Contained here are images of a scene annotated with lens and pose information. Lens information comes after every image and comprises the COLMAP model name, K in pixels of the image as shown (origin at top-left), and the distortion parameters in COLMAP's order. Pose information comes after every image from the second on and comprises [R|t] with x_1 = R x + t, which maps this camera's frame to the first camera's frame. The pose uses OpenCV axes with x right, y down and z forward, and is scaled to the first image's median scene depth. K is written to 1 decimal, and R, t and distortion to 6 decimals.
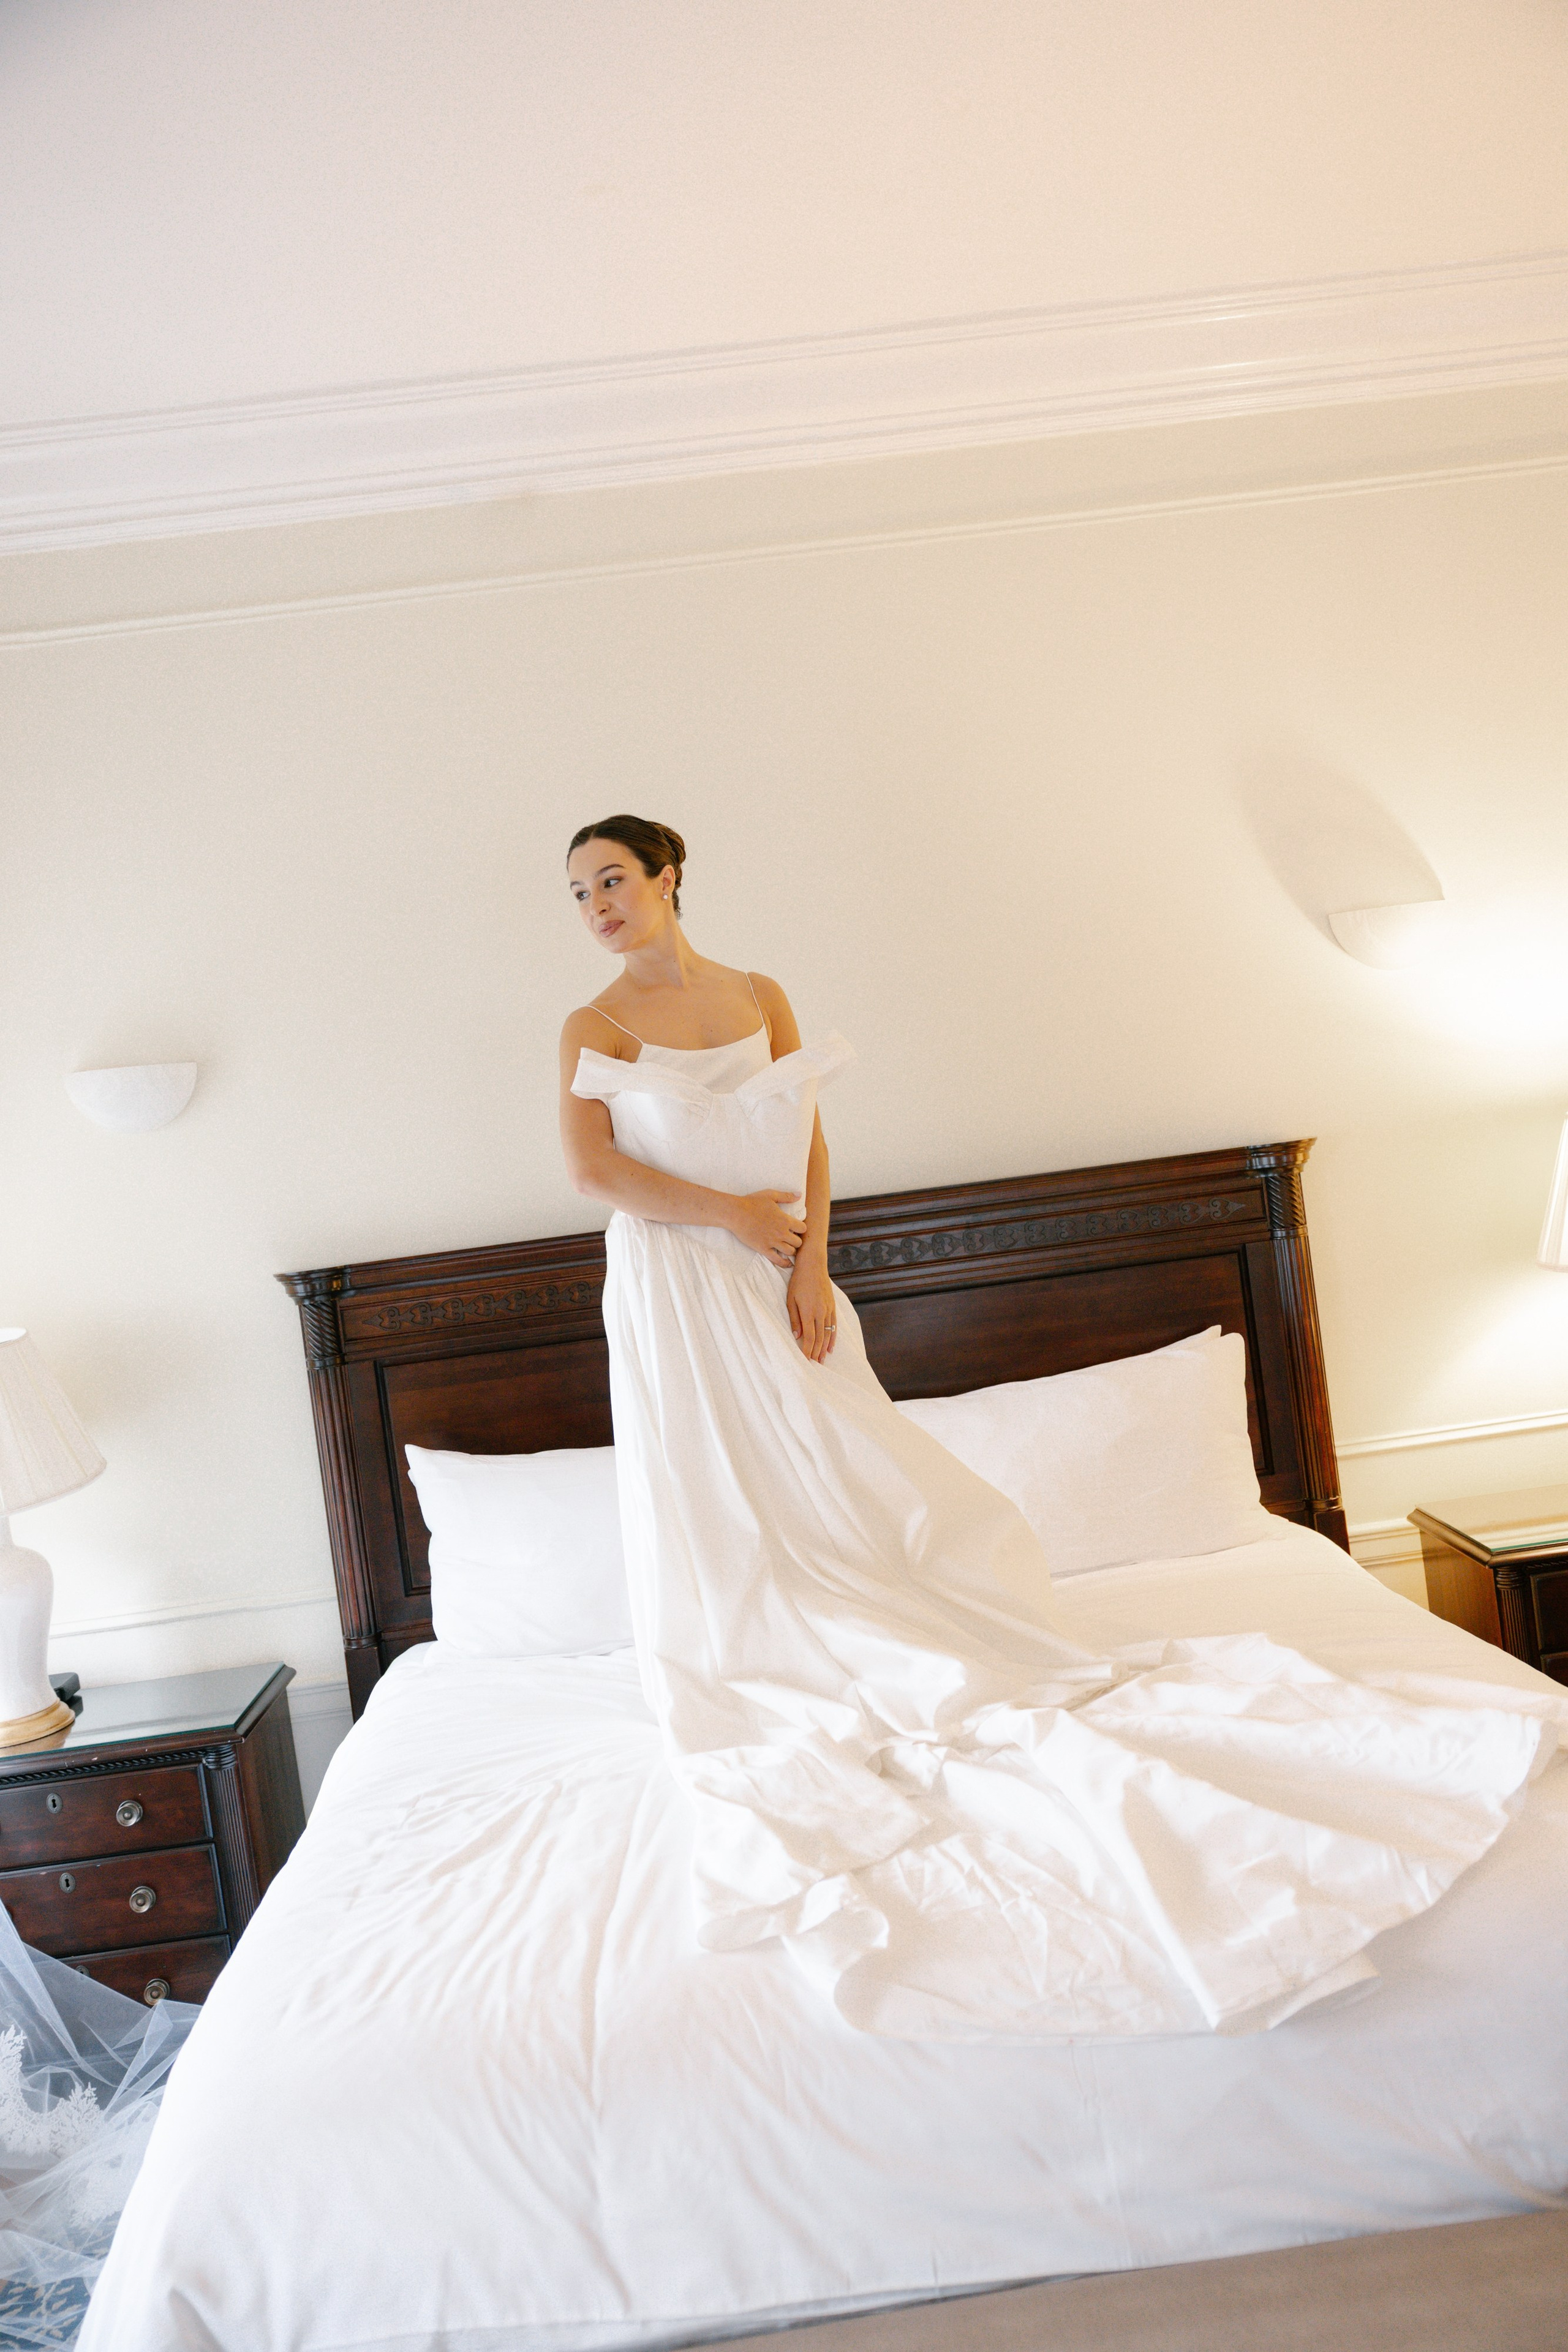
lens RADIAL K [[1970.3, 0, 784.0], [0, 1970.3, 1176.0], [0, 0, 1]] dist [-0.005883, 0.000561]
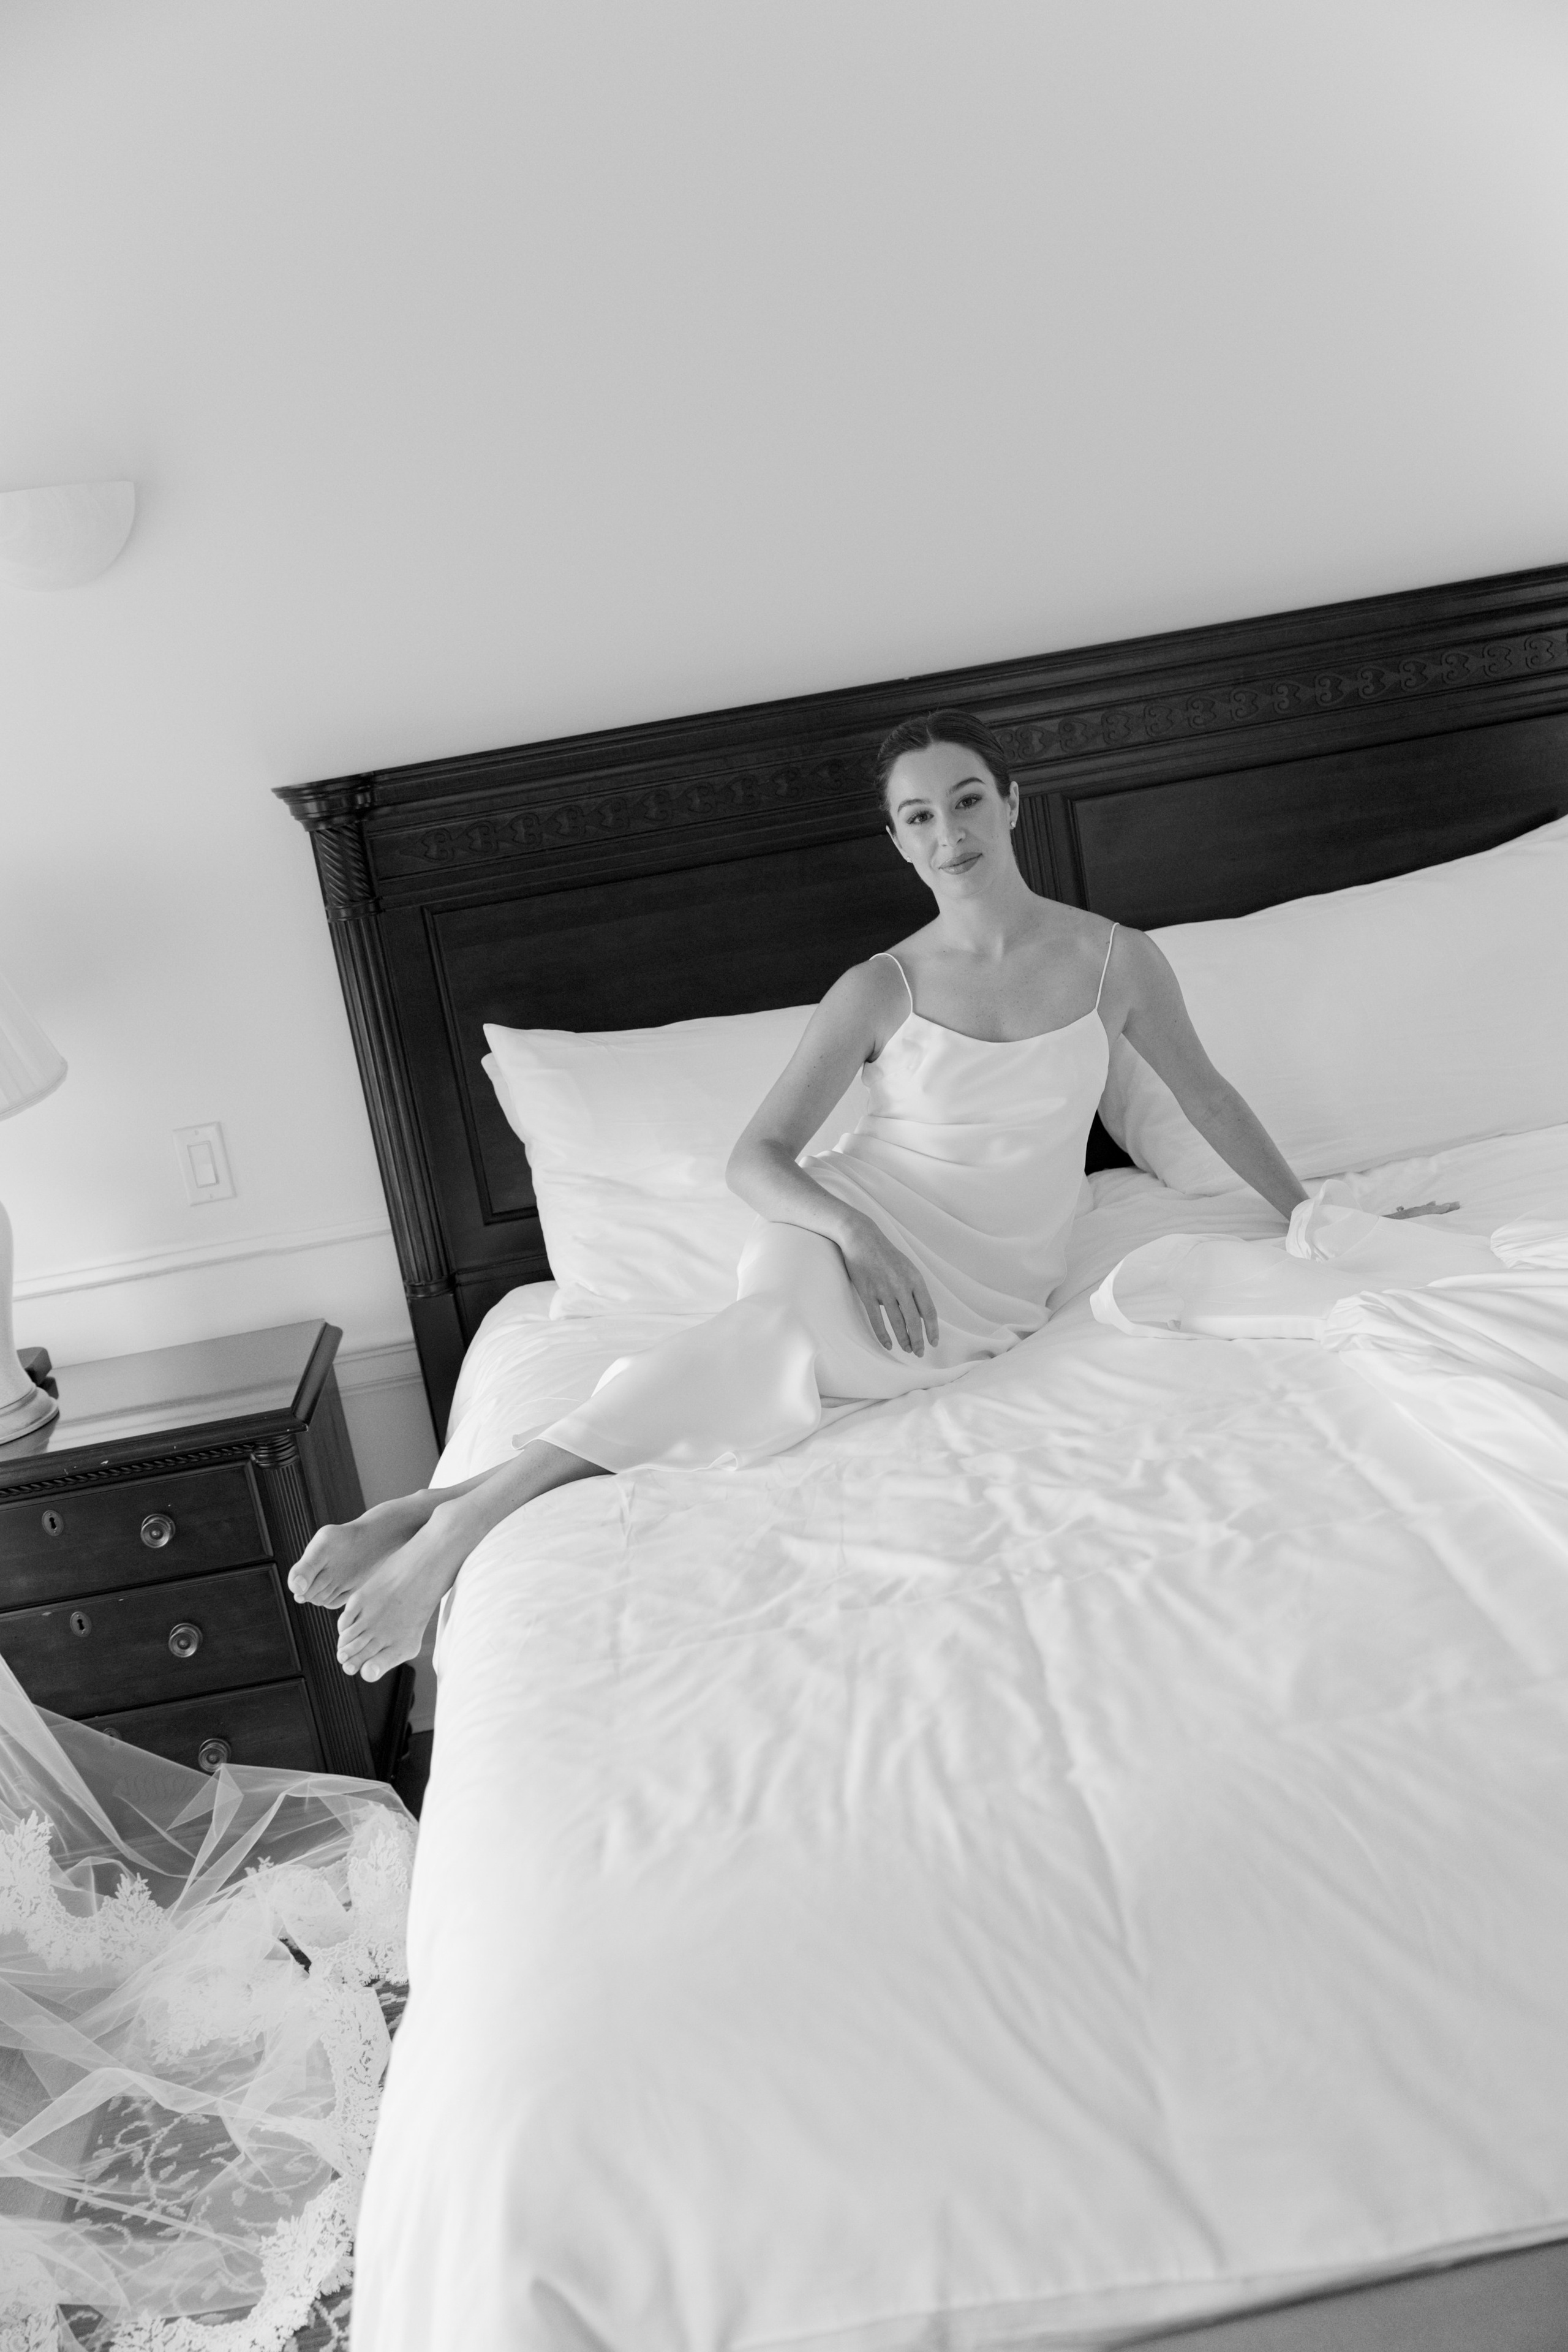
lens RADIAL K [[2364.4, 0, 784.0], [0, 2364.4, 1176.0], [0, 0, 1]] dist [0.006163, 0.003559]
pose [[0.998475, -0.045551, 0.031198, -0.115564], [0.038396, 0.978944, 0.200483, 0.024491], [-0.039673, -0.198979, 0.979200, 0.144617]]
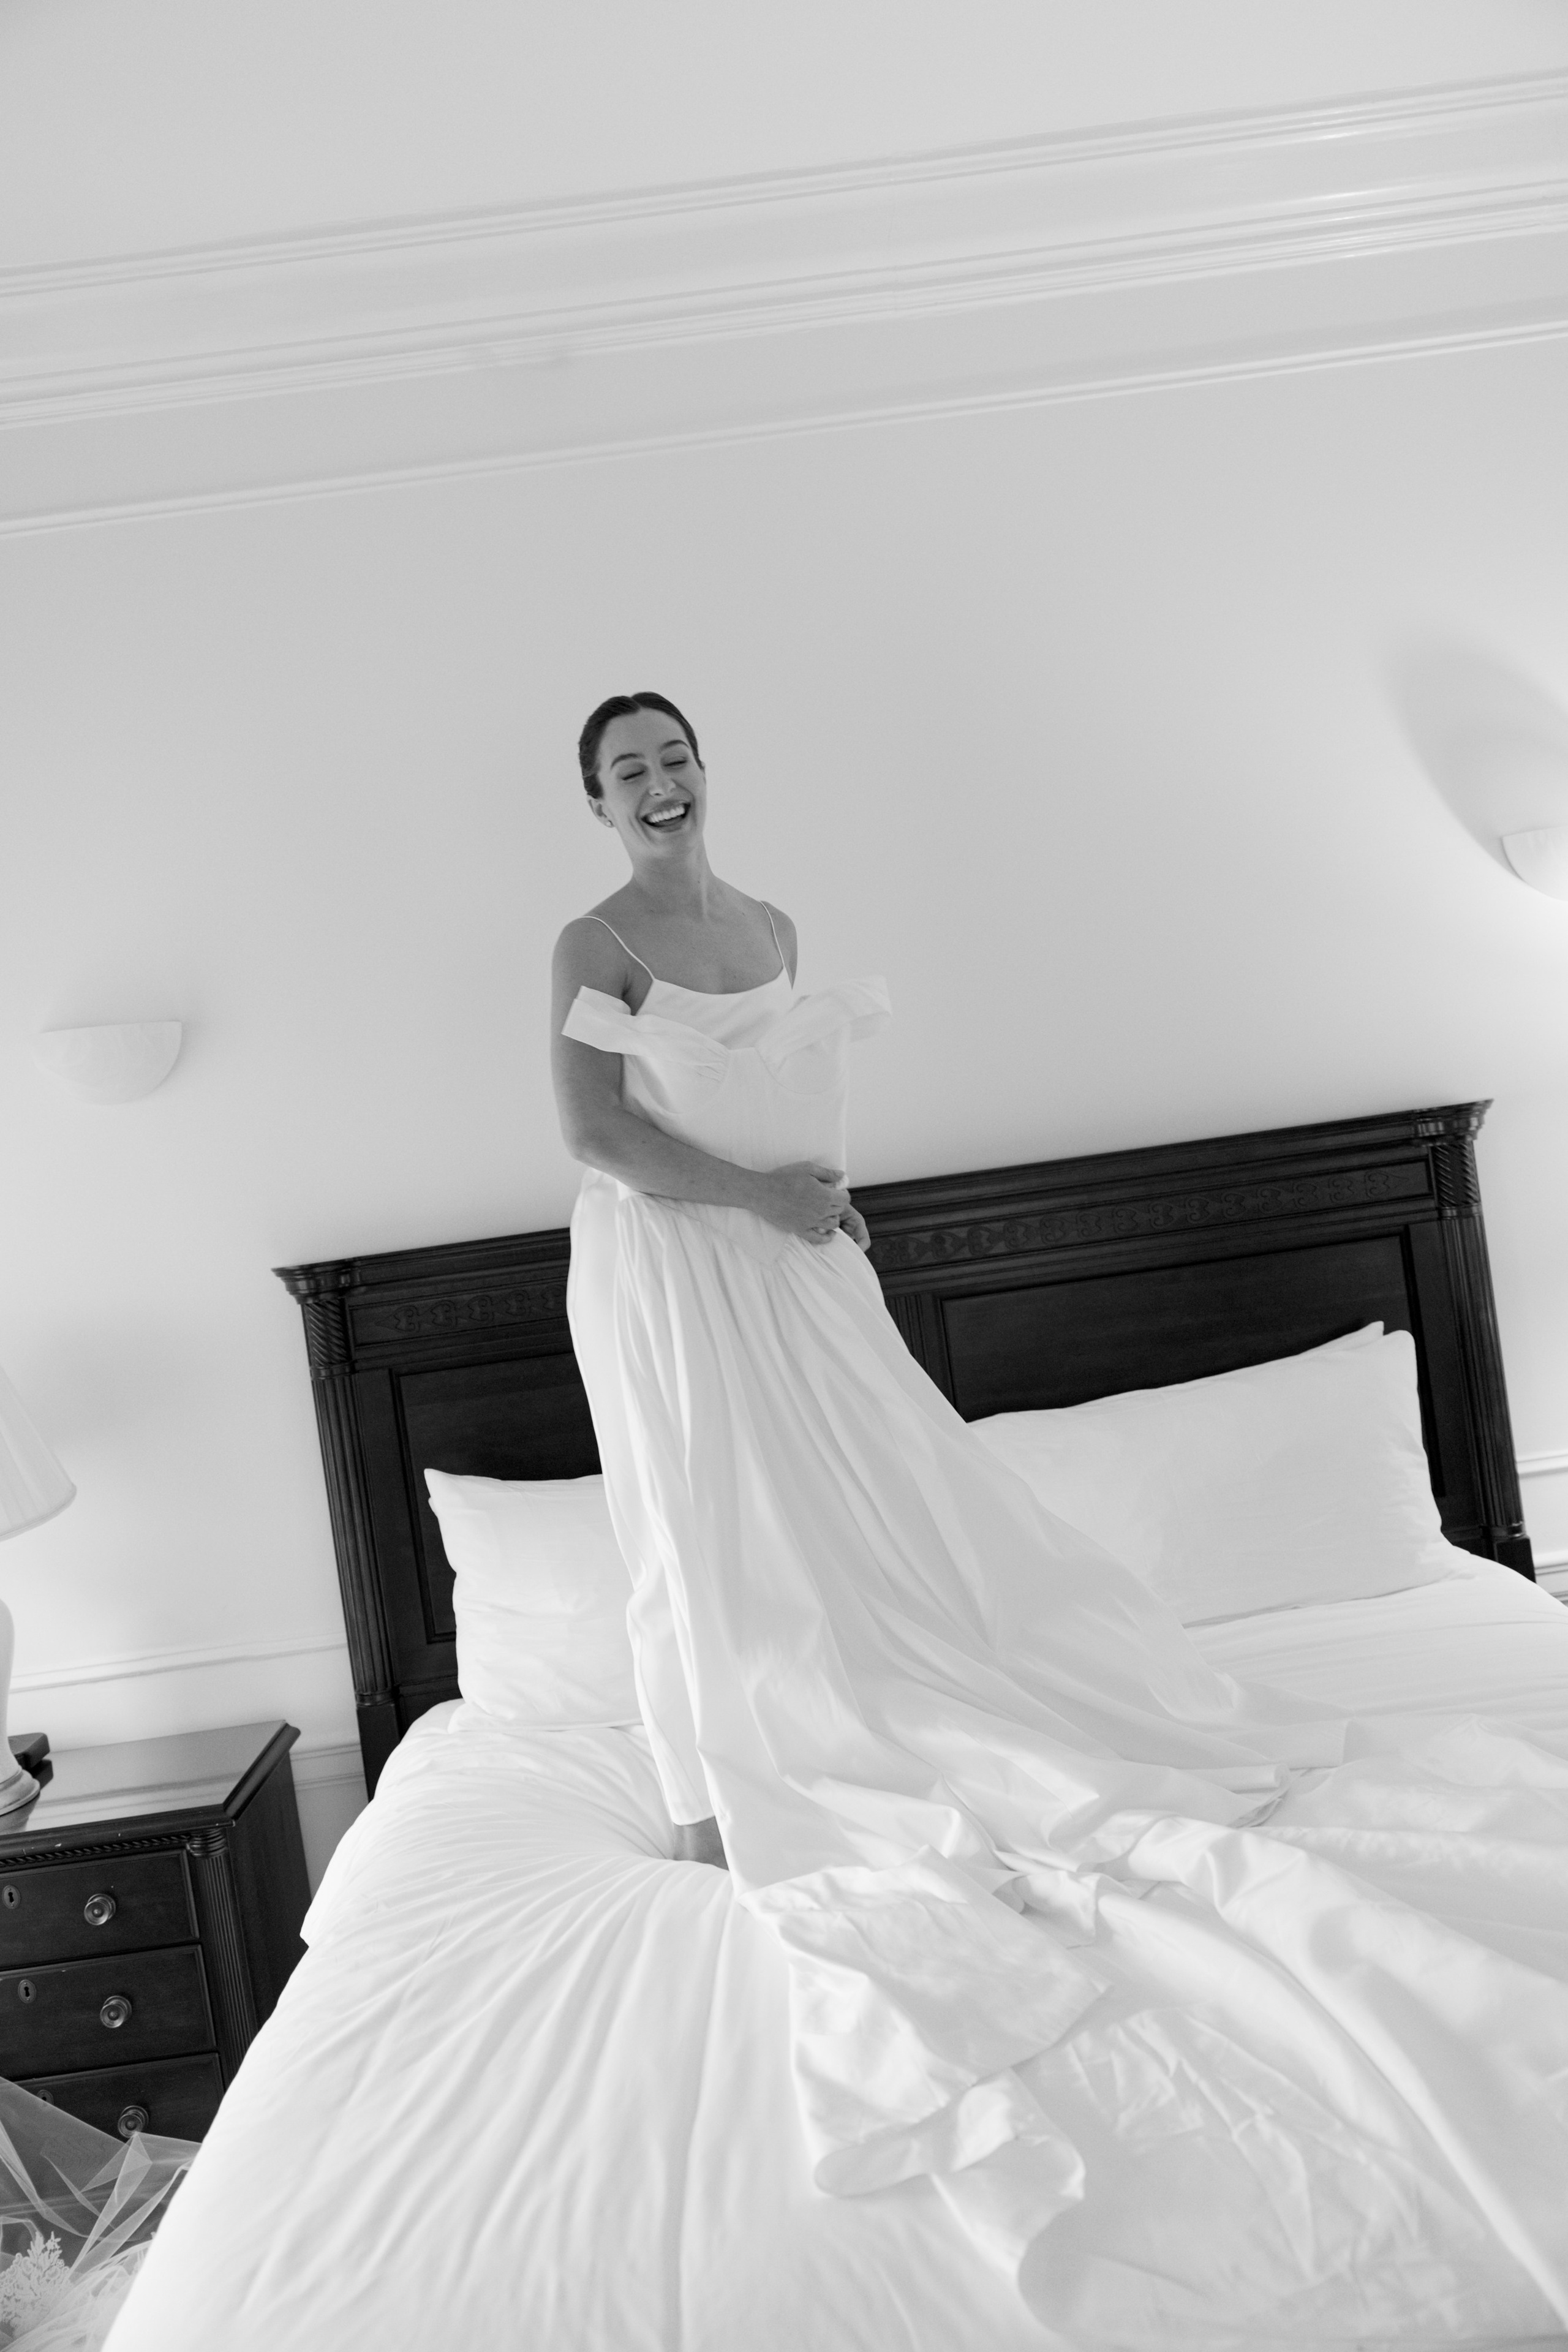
lens RADIAL K [[1970.3, 0, 784.0], [0, 1970.3, 1176.0], [0, 0, 1]] dist [-0.005883, 0.000561]
pose [[0.999780, -0.007623, -0.019549, -0.020707], [0.007632, 0.999971, 0.000428, 0.011811], [0.019546, -0.000577, 0.999809, 0.158755]]
